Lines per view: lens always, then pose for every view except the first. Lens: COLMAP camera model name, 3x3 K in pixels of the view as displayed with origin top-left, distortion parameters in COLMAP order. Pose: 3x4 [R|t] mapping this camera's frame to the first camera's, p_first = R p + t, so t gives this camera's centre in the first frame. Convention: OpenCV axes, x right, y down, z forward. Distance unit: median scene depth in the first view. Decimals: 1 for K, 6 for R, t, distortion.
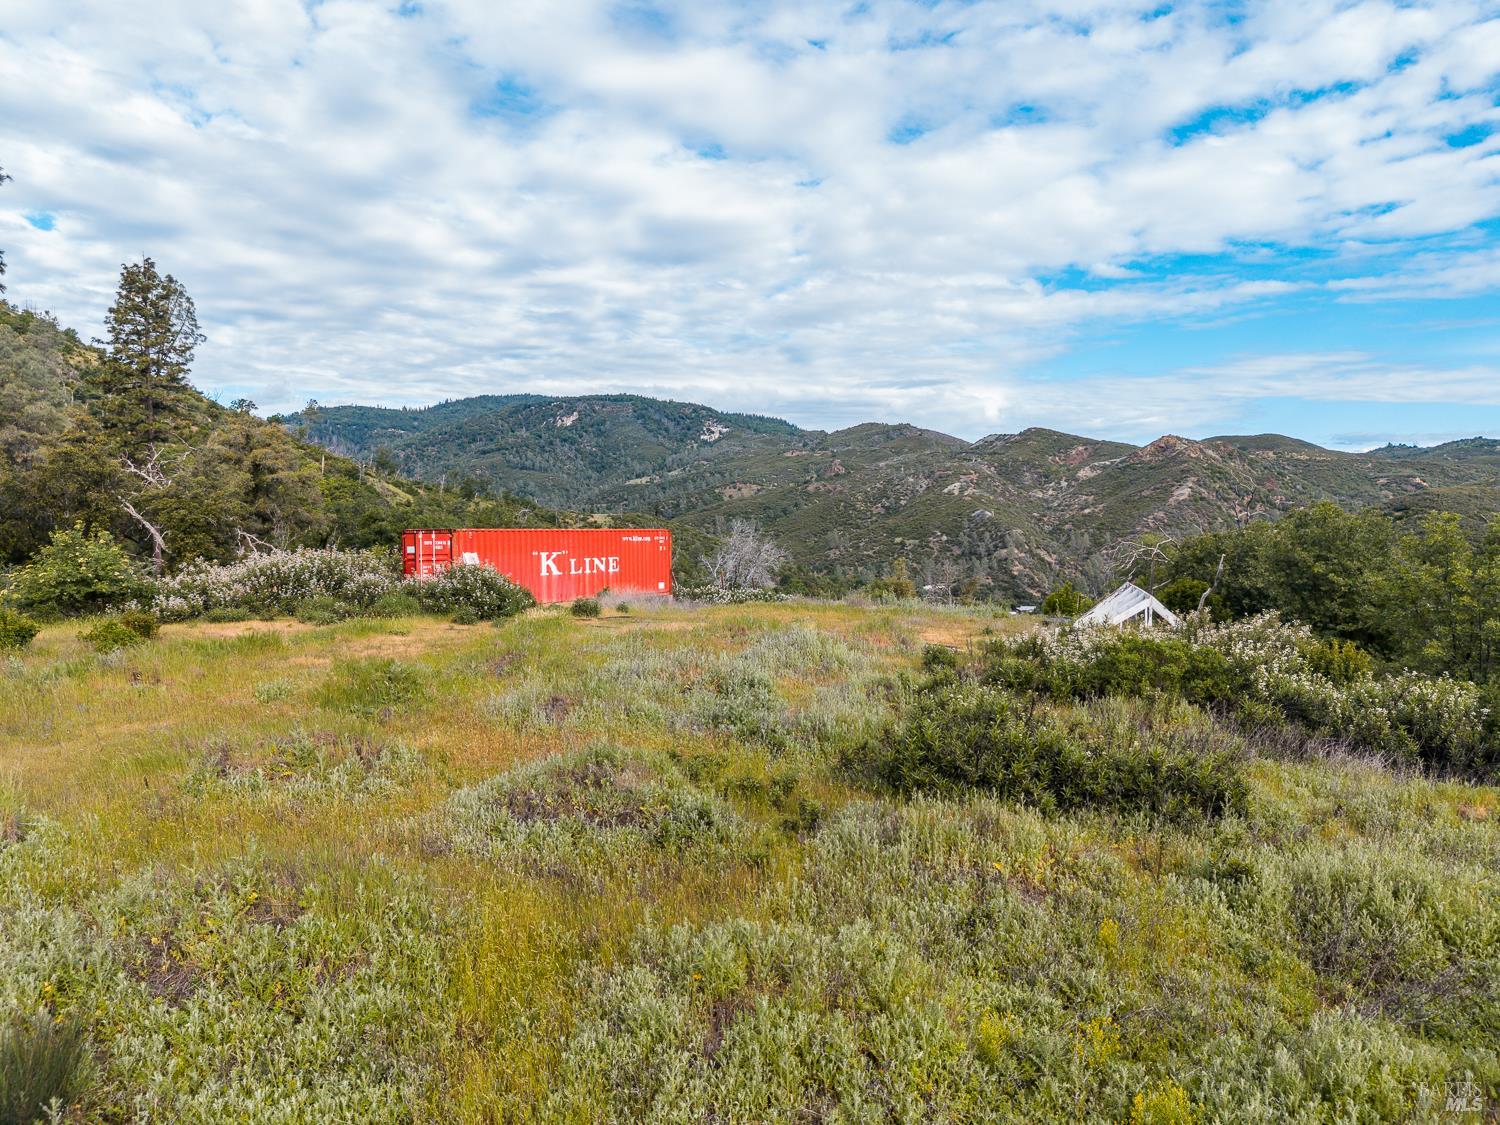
lens RADIAL K [[1002.4, 0, 756.8], [0, 1002.4, 565.5], [0, 0, 1]] dist [0.137613, -0.246697]
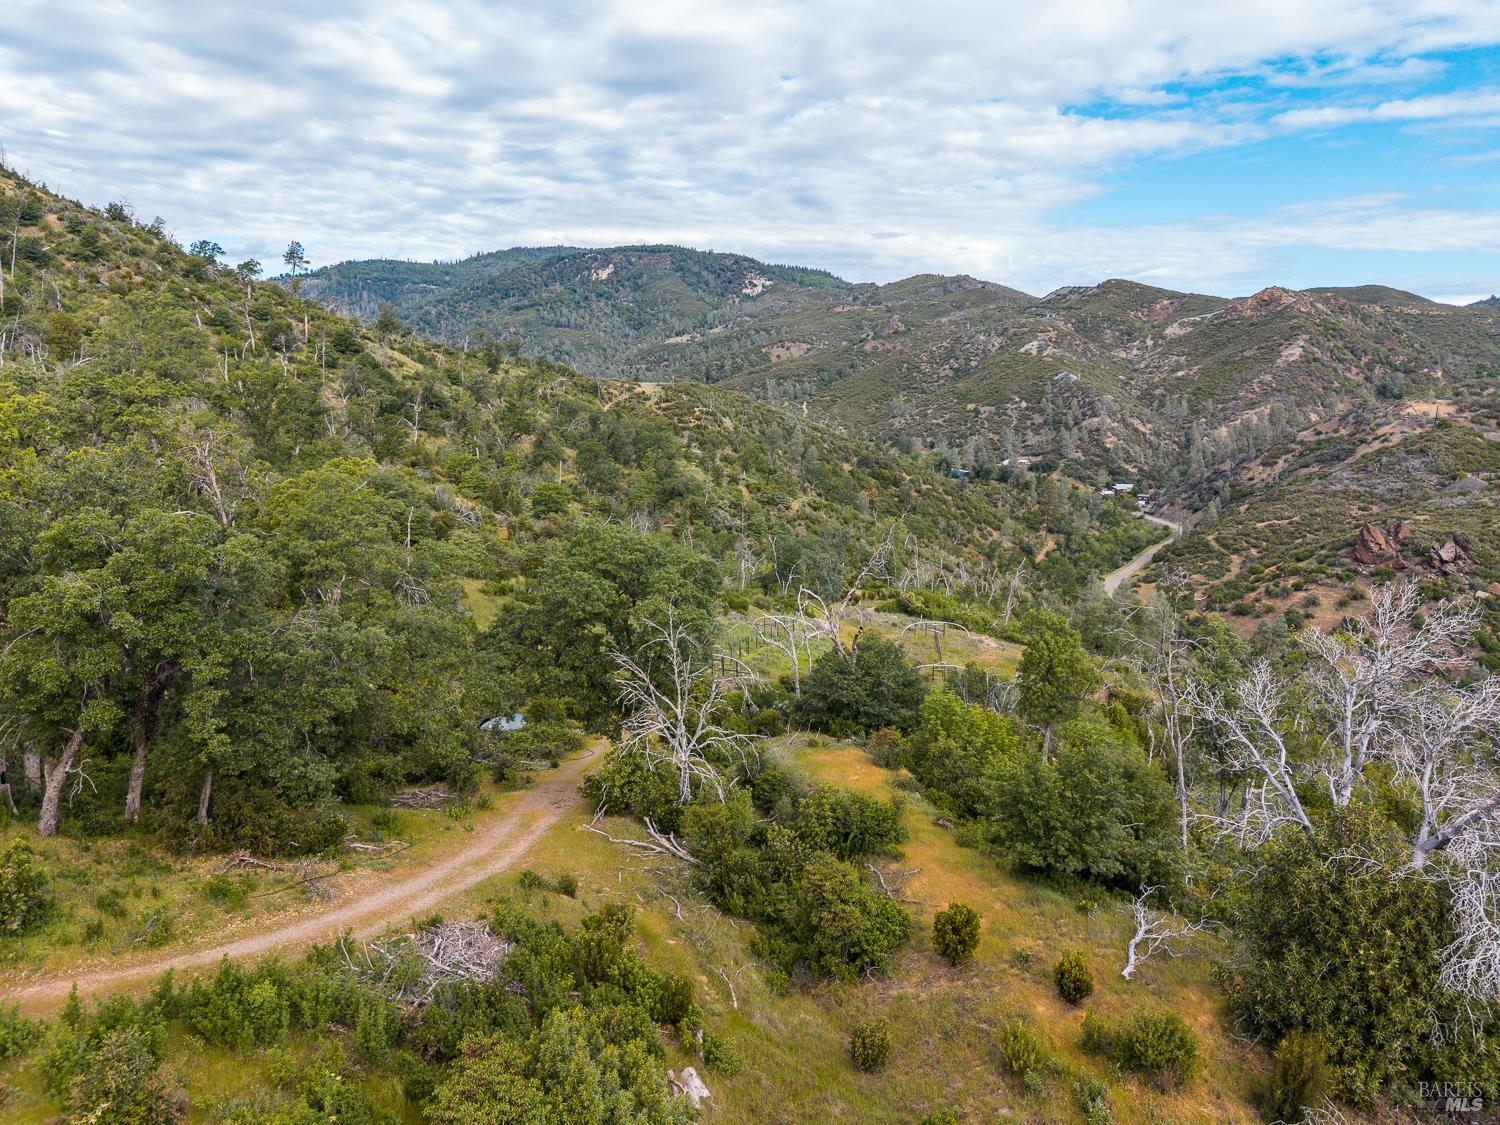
lens RADIAL K [[998.5, 0, 759.6], [0, 998.5, 571.8], [0, 0, 1]] dist [0.050464, -0.074425]
pose [[0.999435, 0.006017, -0.033070, -0.013752], [-0.001144, 0.989370, 0.145418, -0.006690], [0.033593, -0.145298, 0.988817, 0.058590]]
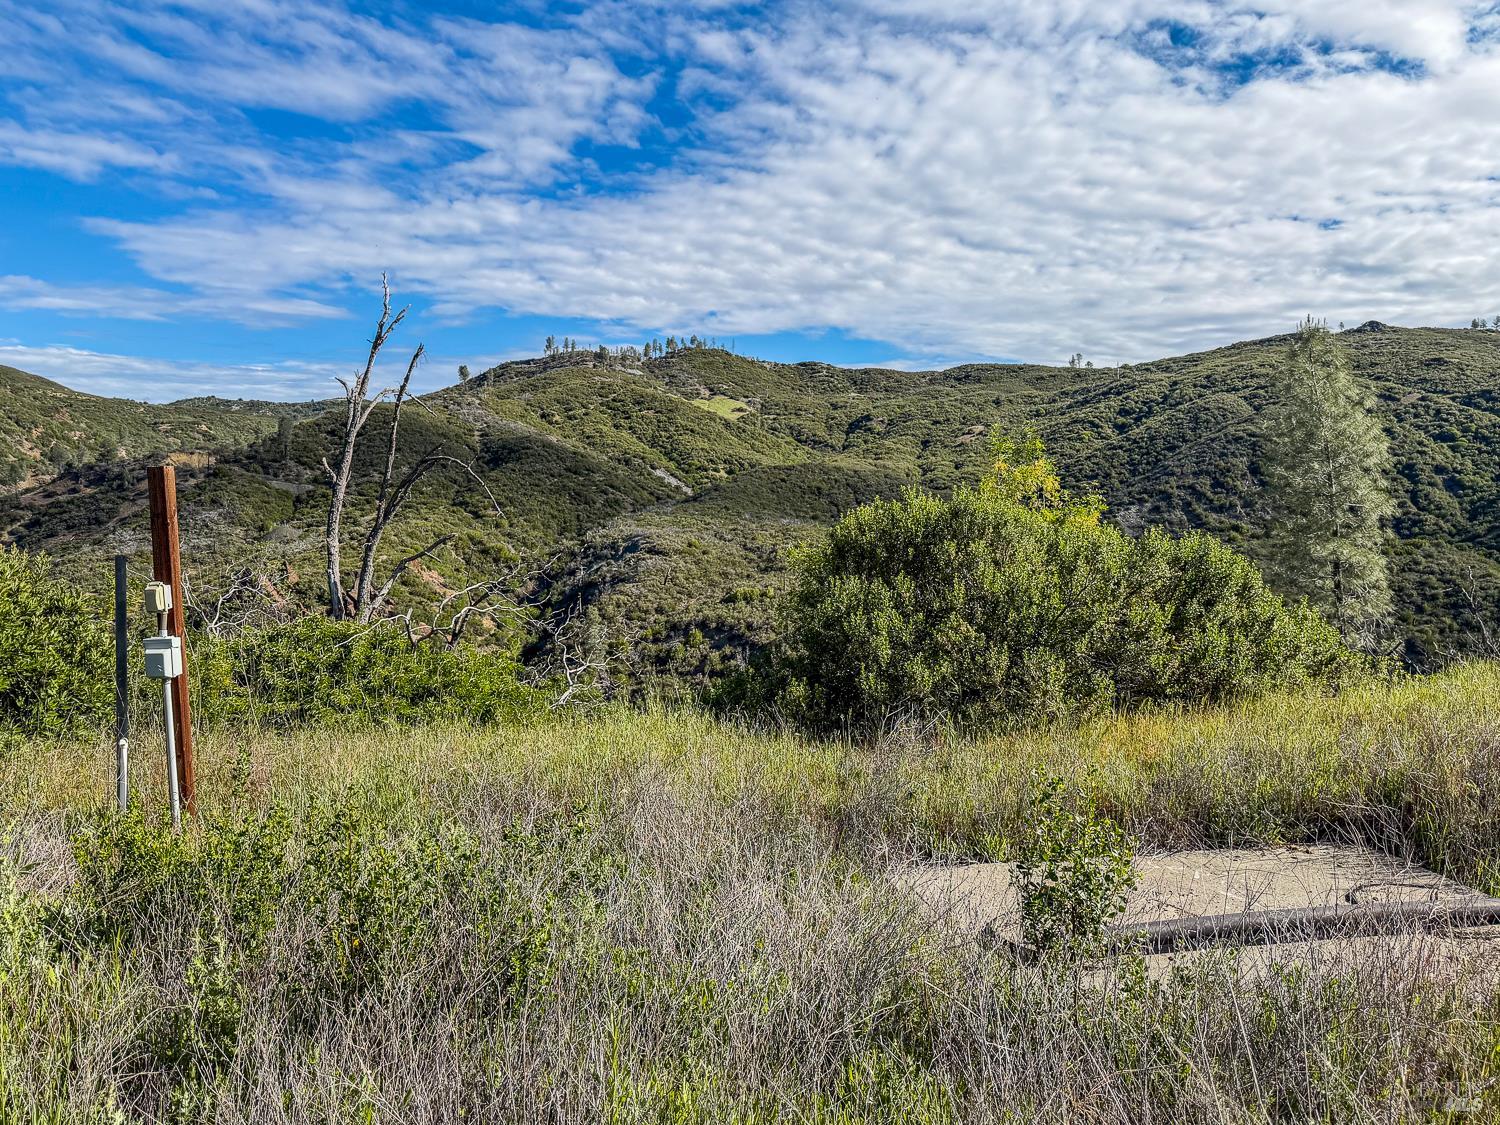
lens RADIAL K [[1064.8, 0, 745.9], [0, 1064.8, 565.4], [0, 0, 1]] dist [0.034501, -0.071271]
pose [[0.417953, -0.061985, 0.906352, -0.002097], [0.048187, 0.997778, 0.046016, 0.013491], [-0.907190, 0.024441, 0.420011, 0.161934]]
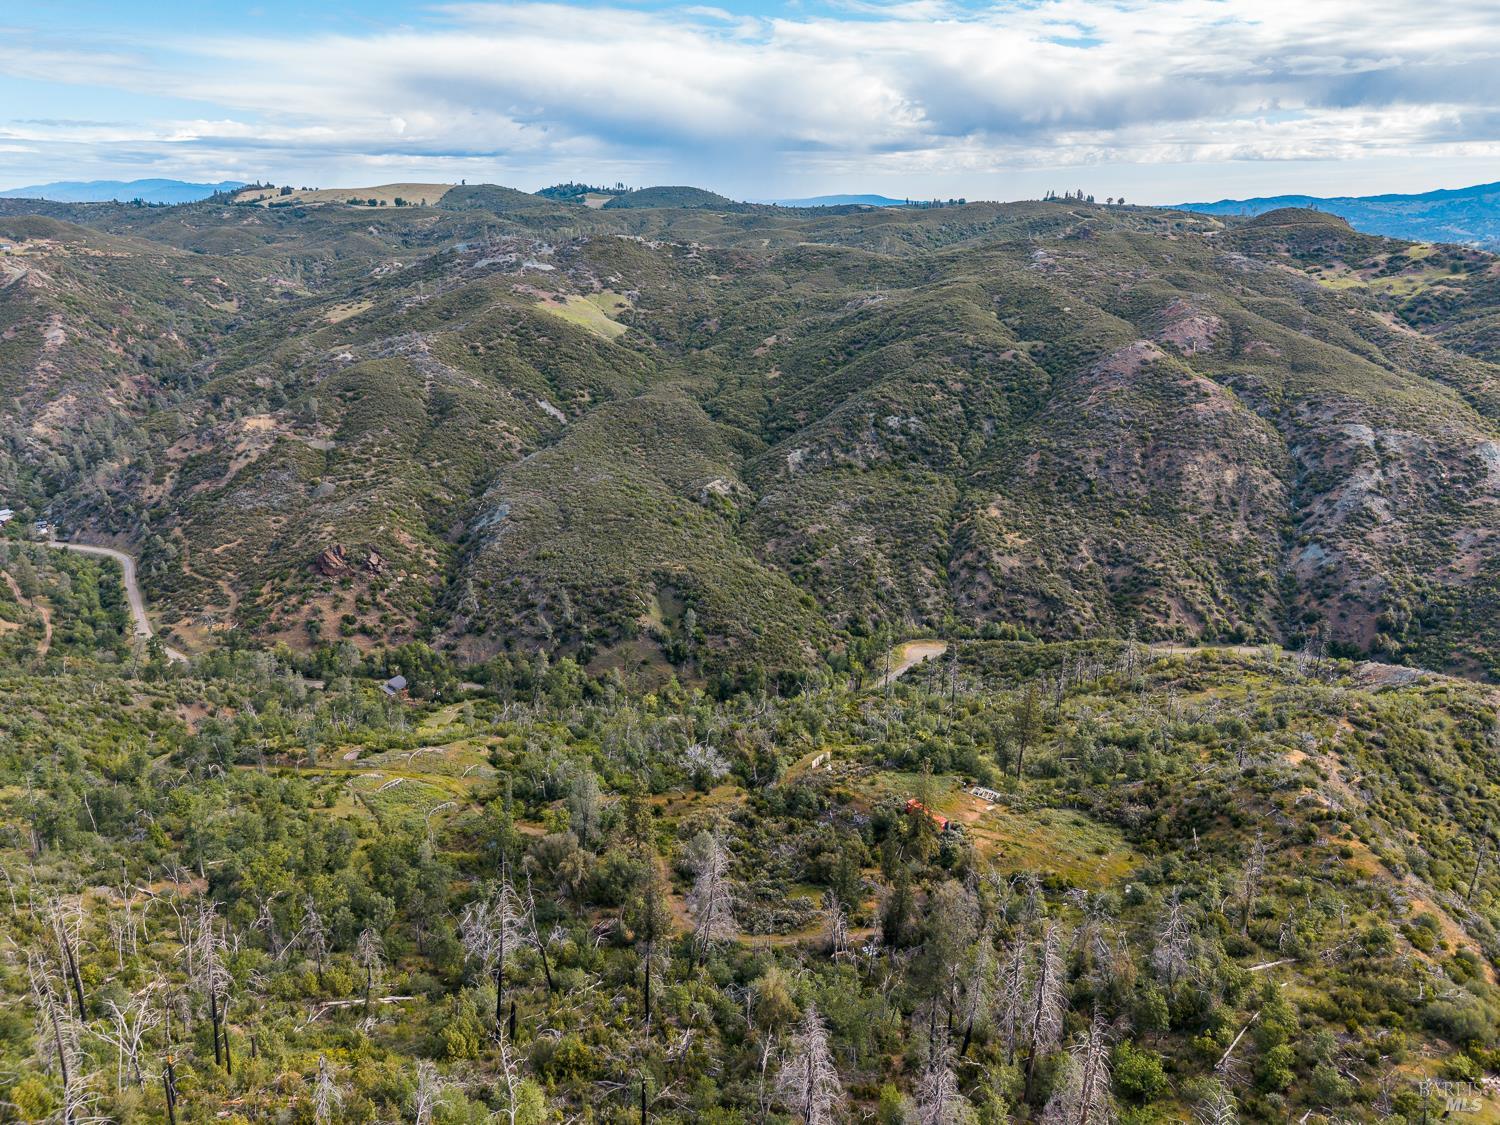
lens RADIAL K [[1018.3, 0, 750.0], [0, 1018.3, 562.5], [0, 0, 1]] dist [0.080843, -0.105205]
pose [[0.401031, -0.315091, 0.860170, -0.170368], [0.051415, 0.945246, 0.322284, -0.109375], [-0.914620, -0.085020, 0.395274, -0.013791]]
